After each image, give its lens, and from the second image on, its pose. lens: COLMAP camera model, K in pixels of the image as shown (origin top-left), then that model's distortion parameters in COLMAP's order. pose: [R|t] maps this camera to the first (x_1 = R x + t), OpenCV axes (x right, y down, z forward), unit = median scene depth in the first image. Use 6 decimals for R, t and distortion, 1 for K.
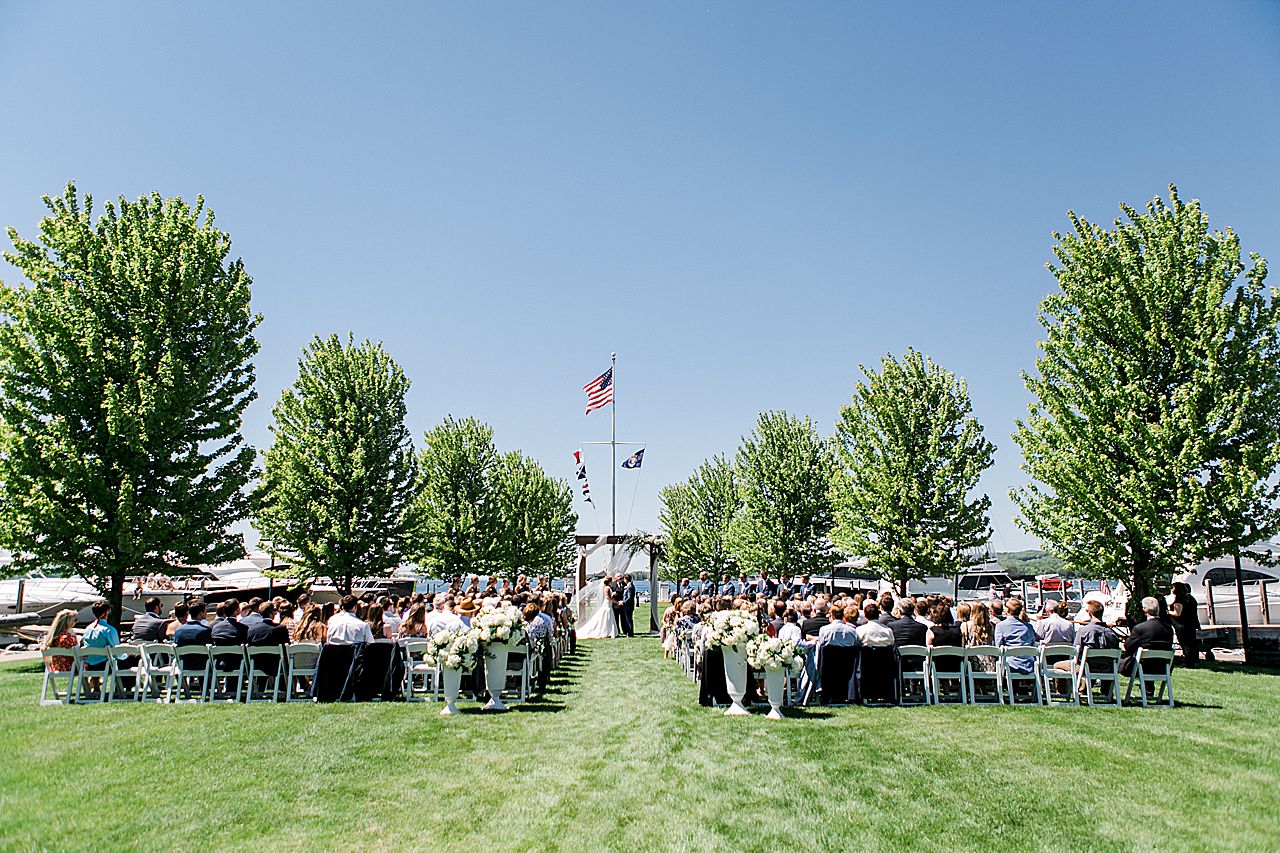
lens RADIAL K [[901.5, 0, 640.0], [0, 901.5, 426.5], [0, 0, 1]] dist [0.001046, 0.000376]
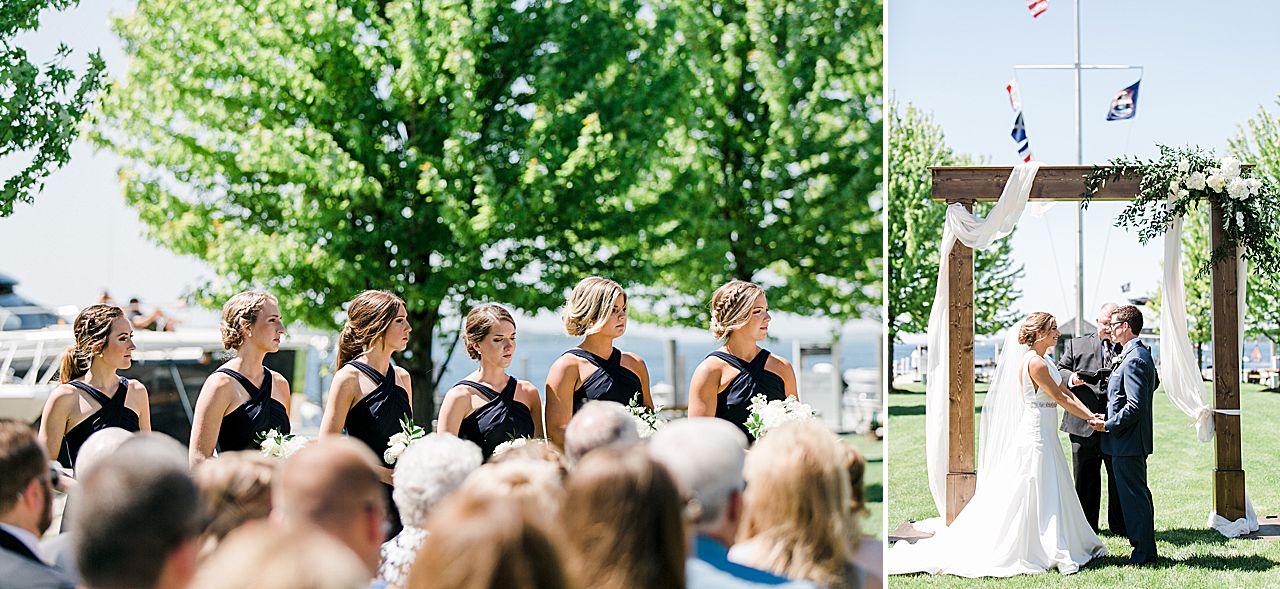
lens RADIAL K [[4465.3, 0, 640.0], [0, 4465.3, 294.5], [0, 0, 1]] dist [0.007932, 0.703640]
pose [[0.992205, 0.007002, -0.124420, 0.007215], [0.013177, 0.986928, 0.160625, -0.048930], [0.123918, -0.161012, 0.979142, -0.278271]]
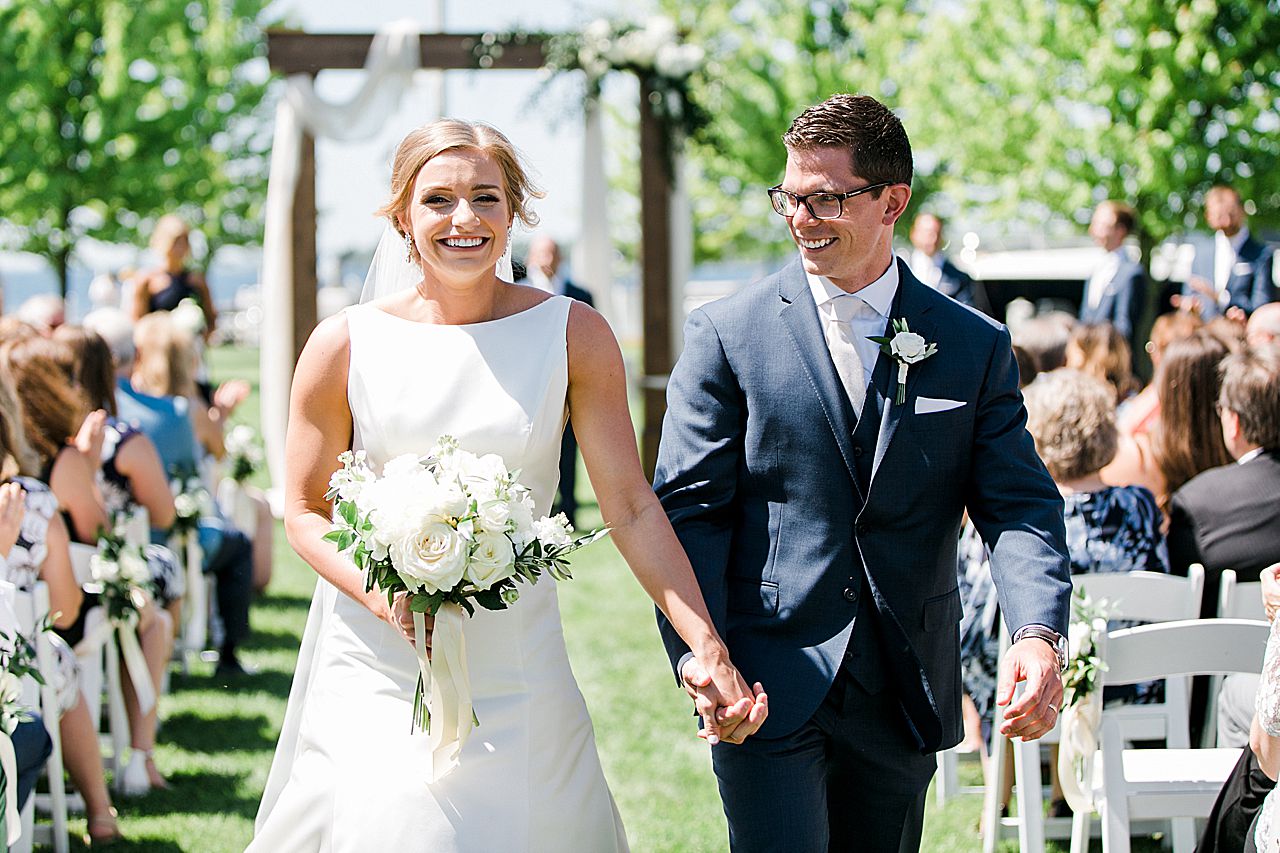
lens RADIAL K [[2592.9, 0, 640.0], [0, 2592.9, 426.5], [0, 0, 1]] dist [-0.013297, -0.038522]
pose [[0.998747, -0.004493, 0.049848, -0.016509], [-0.006948, 0.973871, 0.226994, 0.071801], [-0.049566, -0.227056, 0.972620, 0.395559]]
